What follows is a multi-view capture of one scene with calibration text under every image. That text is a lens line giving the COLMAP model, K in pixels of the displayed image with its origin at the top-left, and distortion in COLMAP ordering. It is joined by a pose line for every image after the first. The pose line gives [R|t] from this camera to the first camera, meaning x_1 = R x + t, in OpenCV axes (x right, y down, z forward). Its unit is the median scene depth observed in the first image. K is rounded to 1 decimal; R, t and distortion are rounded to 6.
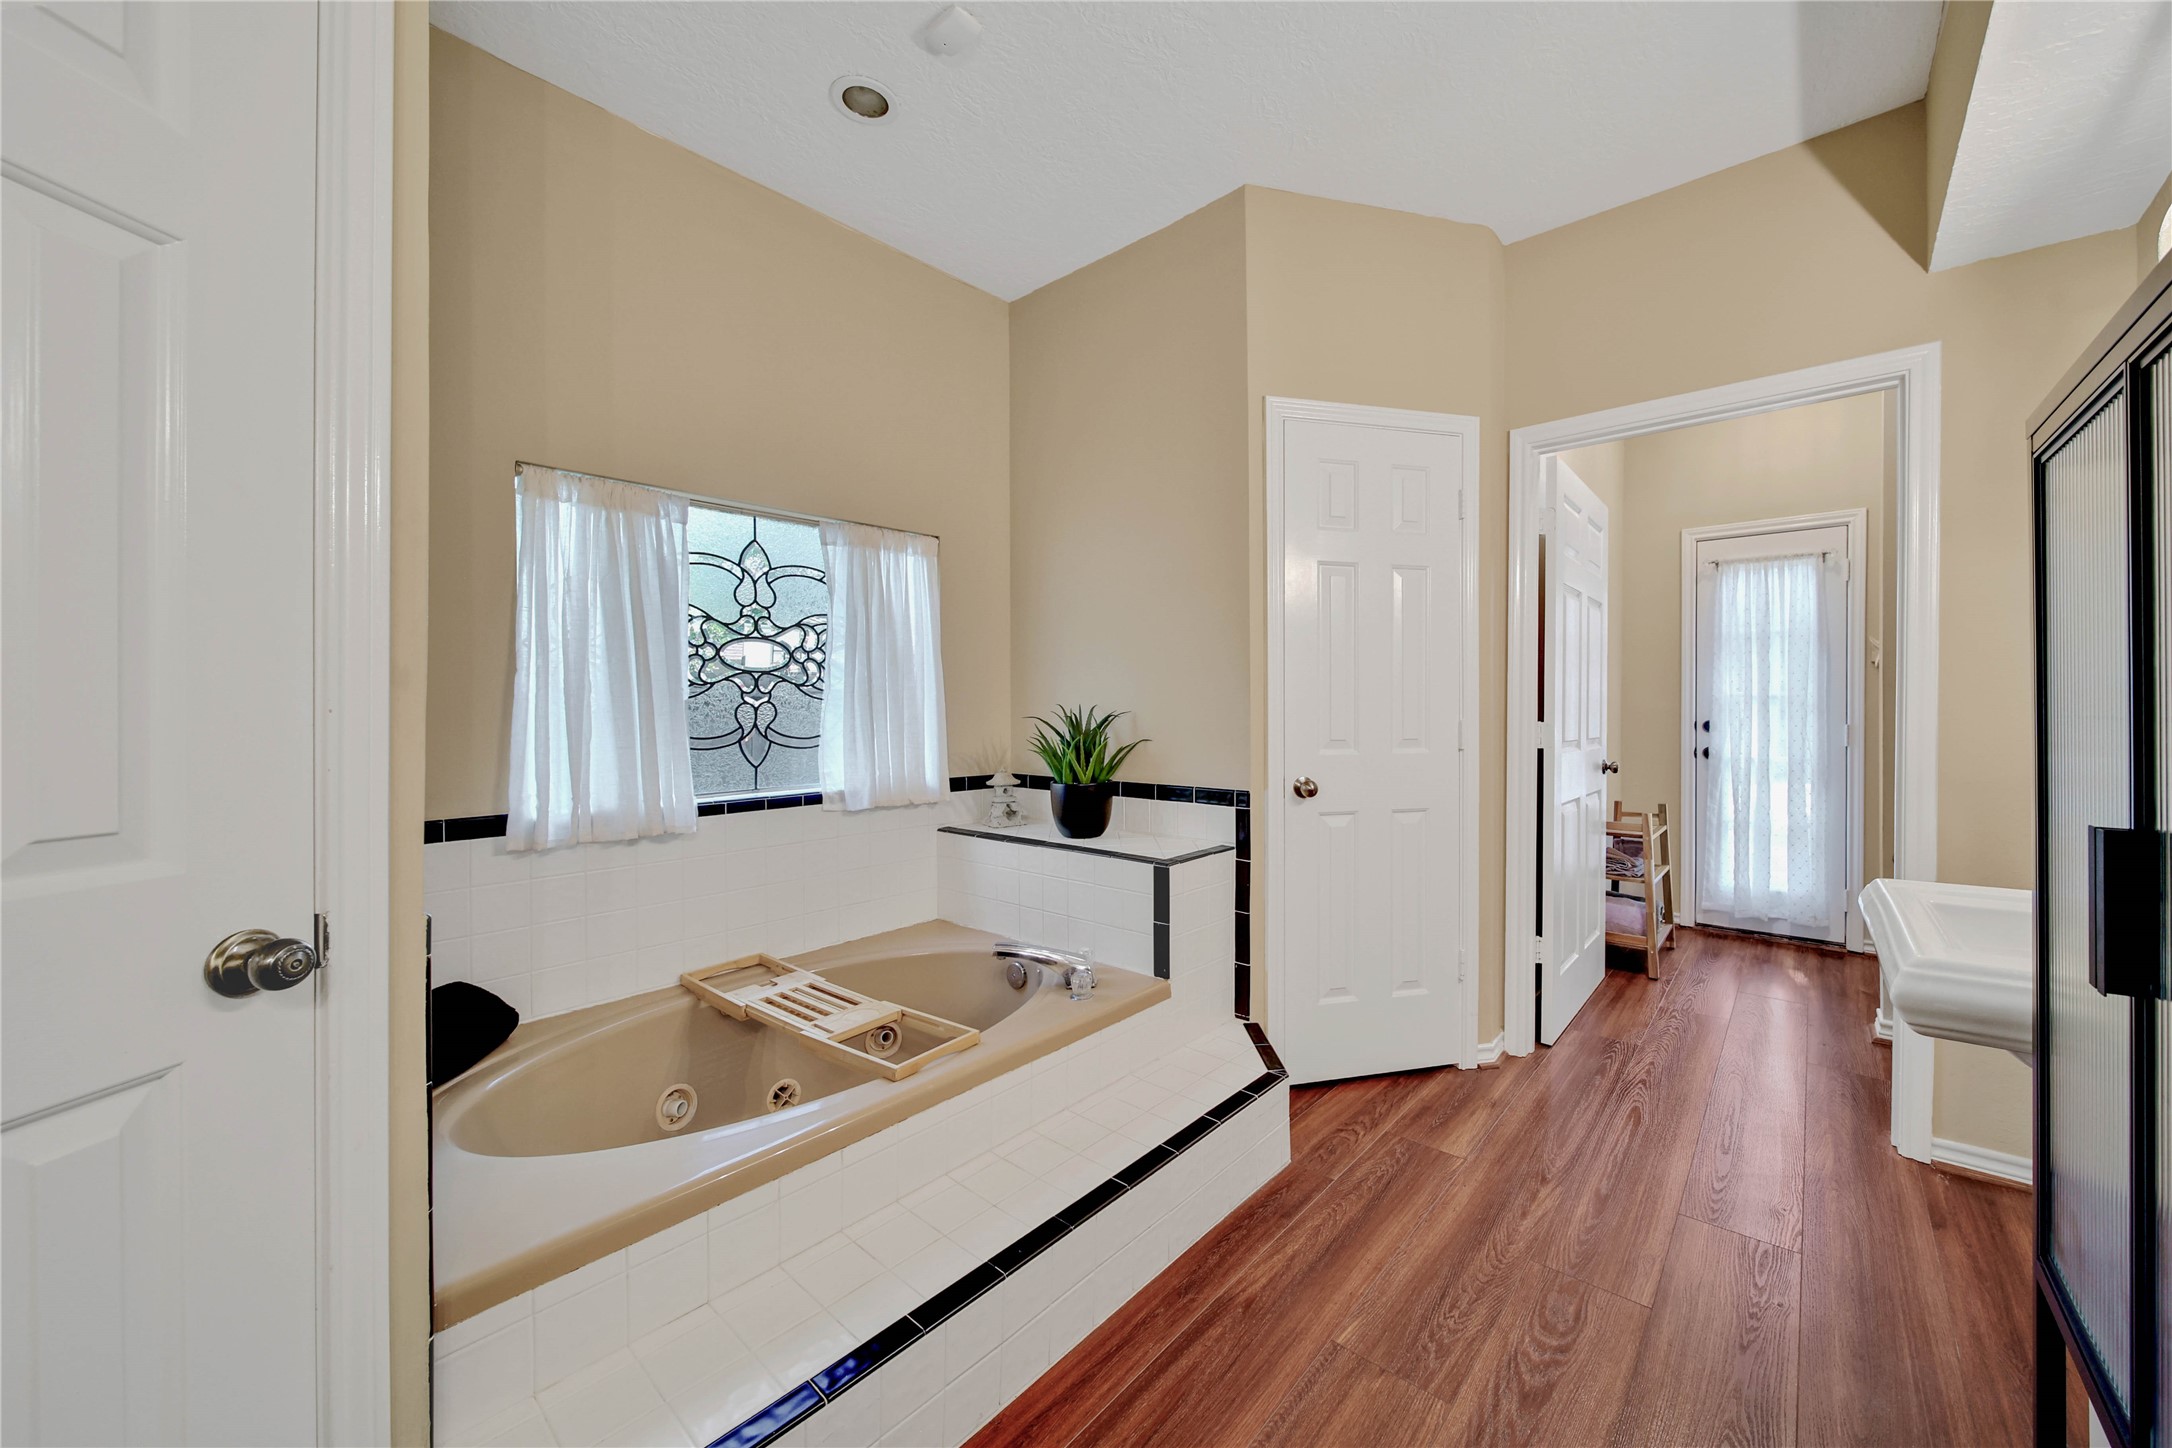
lens RADIAL K [[811.6, 0, 1140.9], [0, 811.6, 714.4], [0, 0, 1]] dist [0.001821, 0.000010]
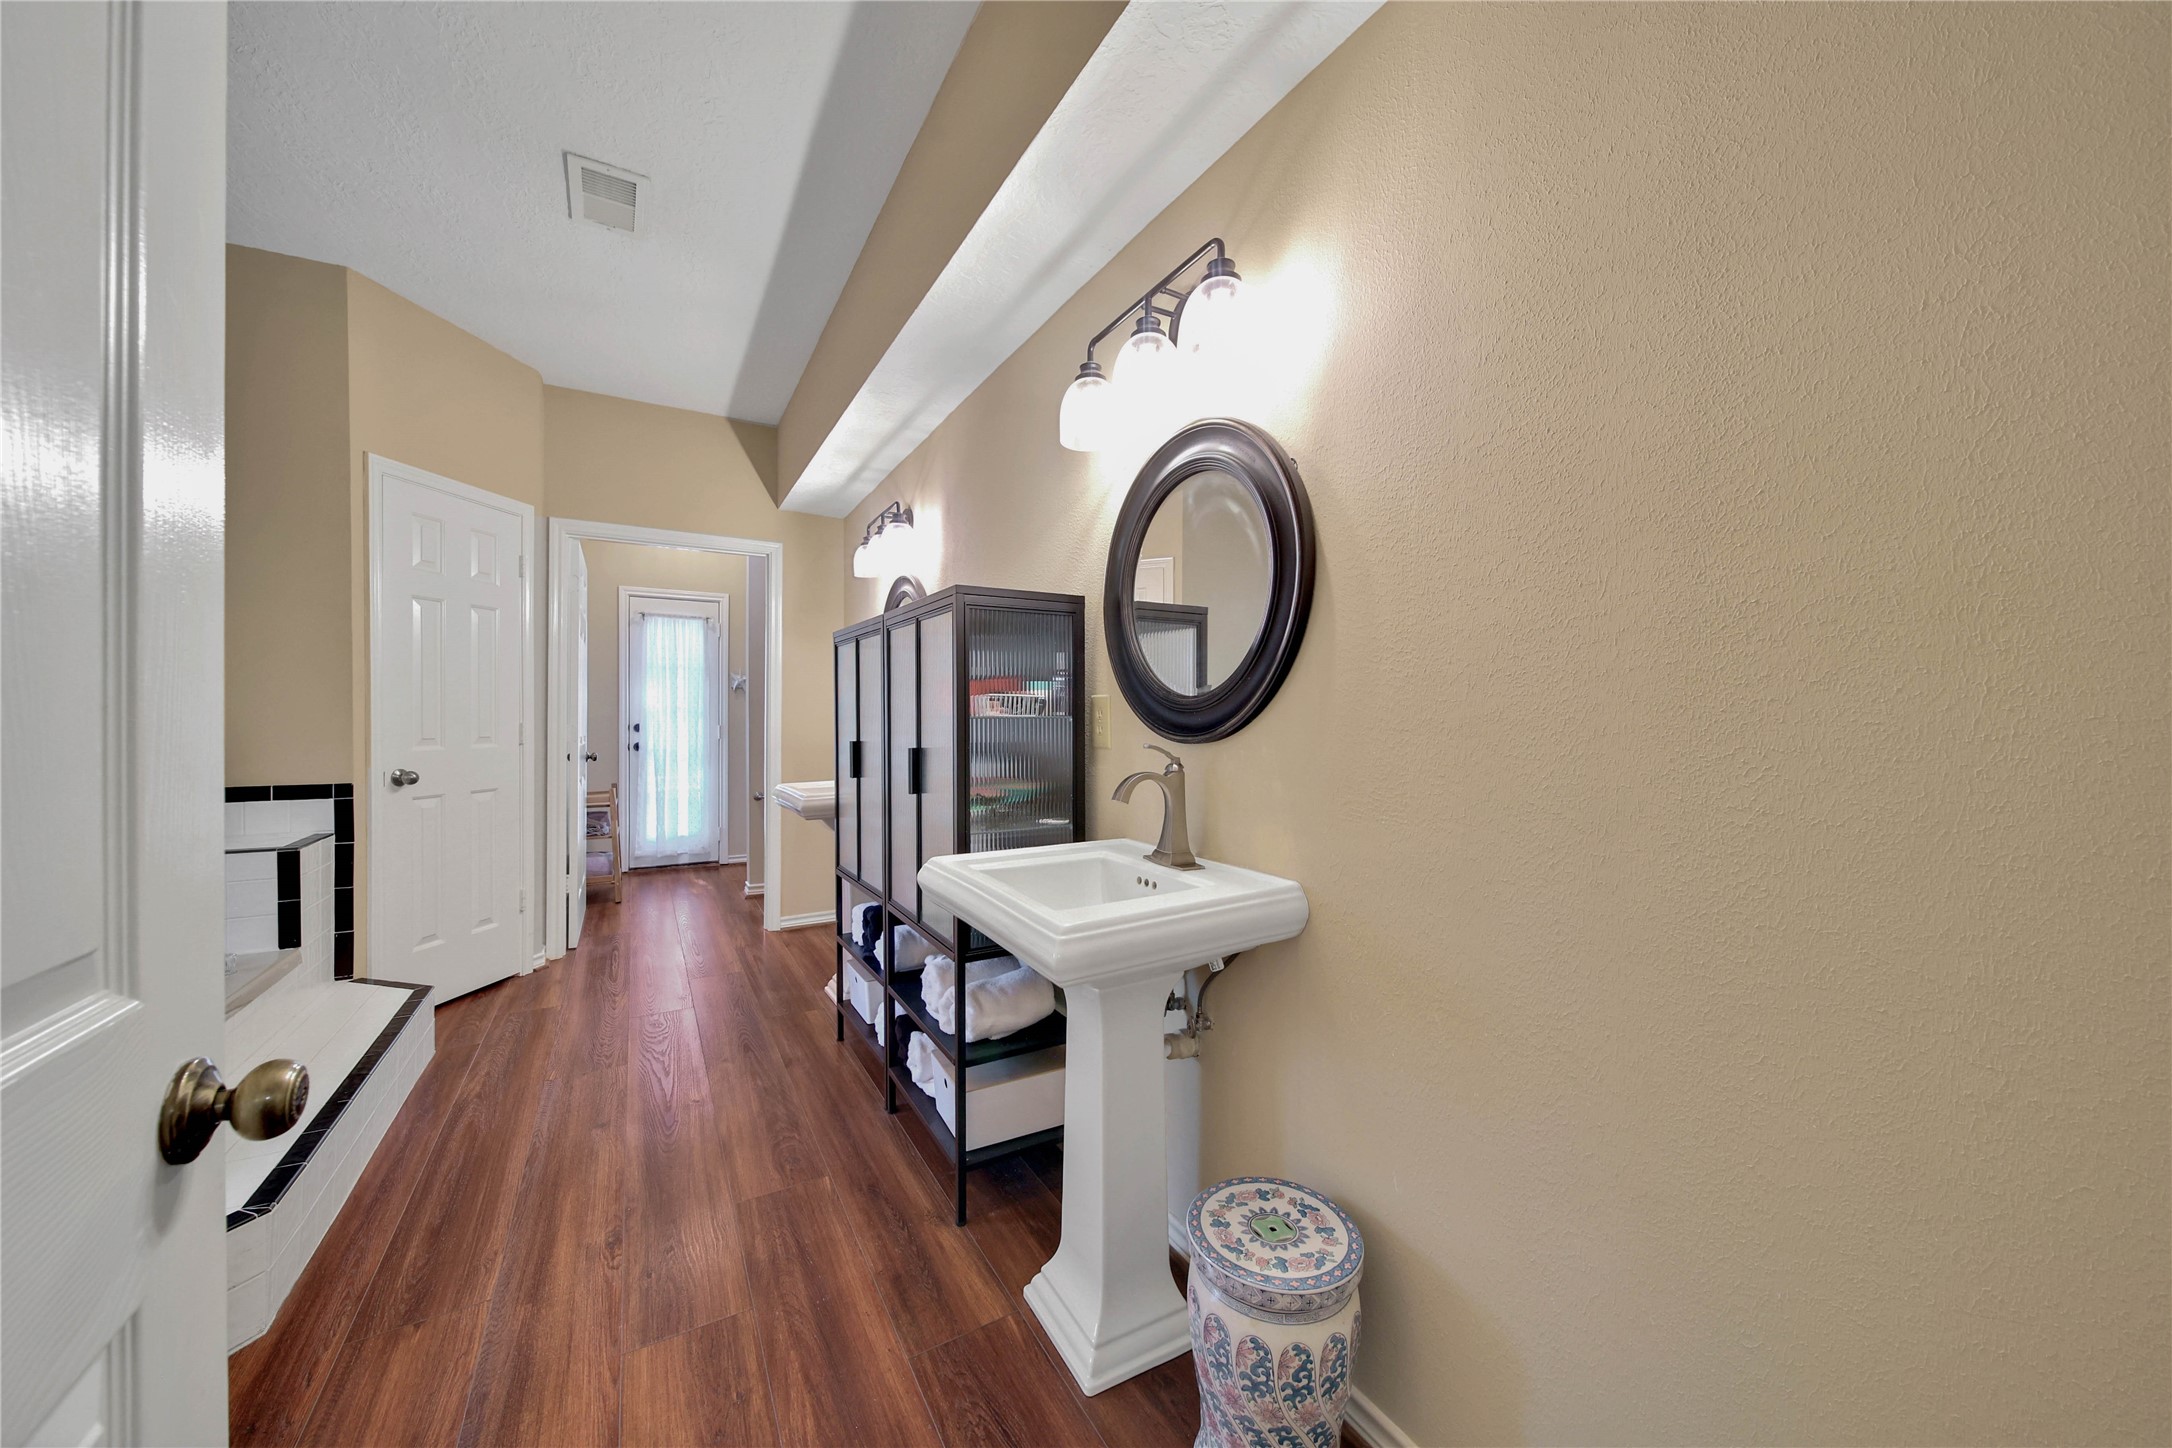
lens RADIAL K [[783.4, 0, 1098.6], [0, 783.4, 714.6], [0, 0, 1]] dist [-0.000675, -0.000210]
pose [[0.343087, 0.003789, 0.939296, -0.498259], [0.005848, 0.999964, -0.006169, 0.007212], [-0.939285, 0.007610, 0.343053, -0.362150]]
